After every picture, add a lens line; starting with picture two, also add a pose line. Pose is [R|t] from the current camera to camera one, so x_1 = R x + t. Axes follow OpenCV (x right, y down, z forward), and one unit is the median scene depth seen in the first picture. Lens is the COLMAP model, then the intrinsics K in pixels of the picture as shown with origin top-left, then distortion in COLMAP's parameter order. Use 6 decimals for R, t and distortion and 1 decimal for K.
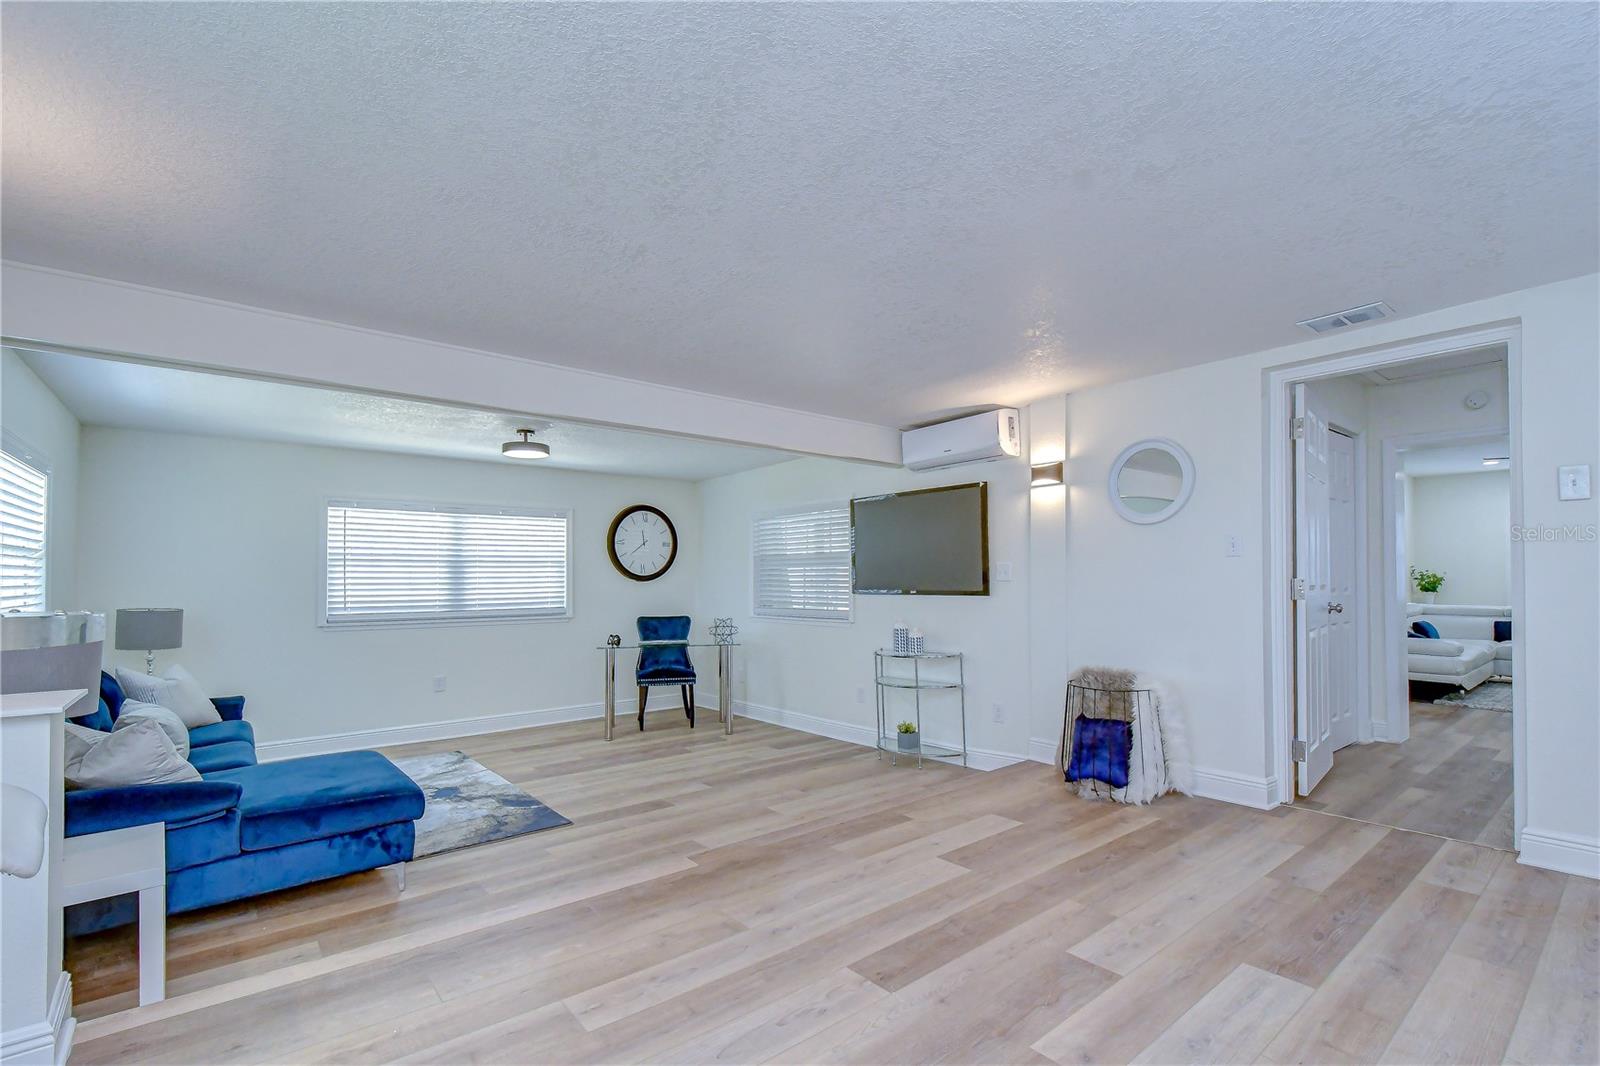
lens RADIAL K [[716.1, 0, 806.2], [0, 716.1, 575.6], [0, 0, 1]] dist [-0.000597, -0.002628]
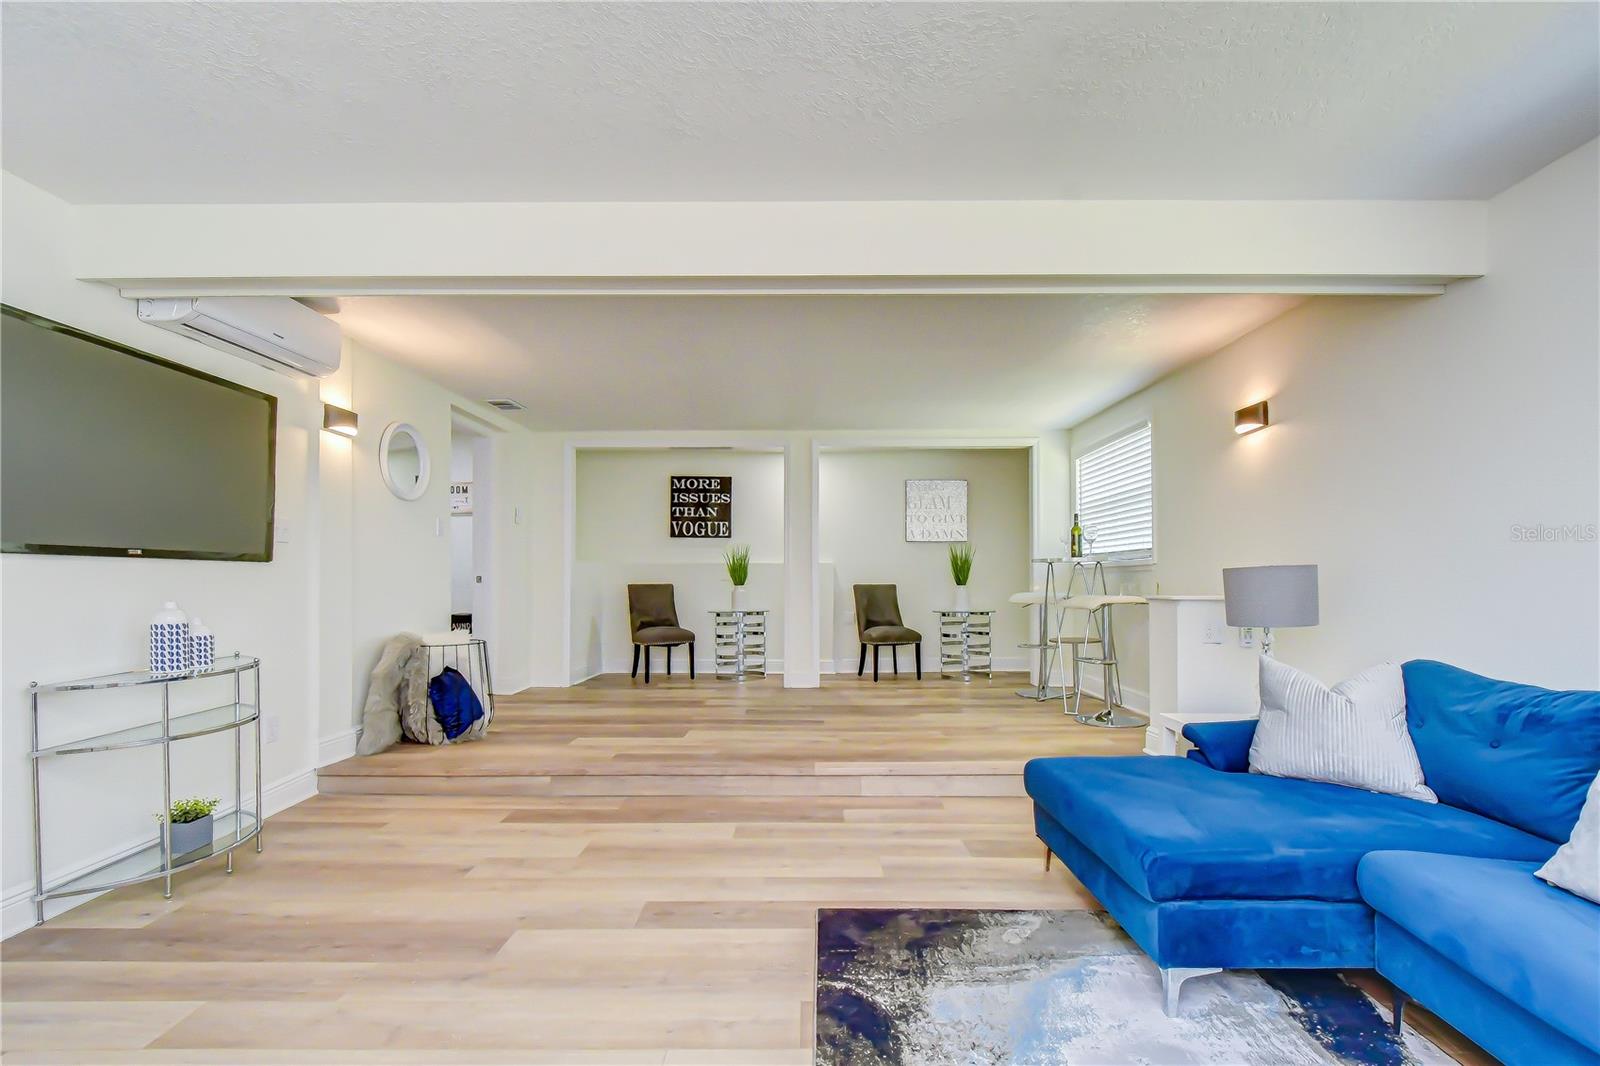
lens RADIAL K [[716.1, 0, 779.0], [0, 716.1, 581.1], [0, 0, 1]] dist [-0.000597, -0.002628]
pose [[-0.742334, 0.003699, 0.670020, -0.682885], [-0.000986, 0.999978, -0.006613, 0.060715], [-0.670030, -0.005570, -0.742313, 1.409849]]
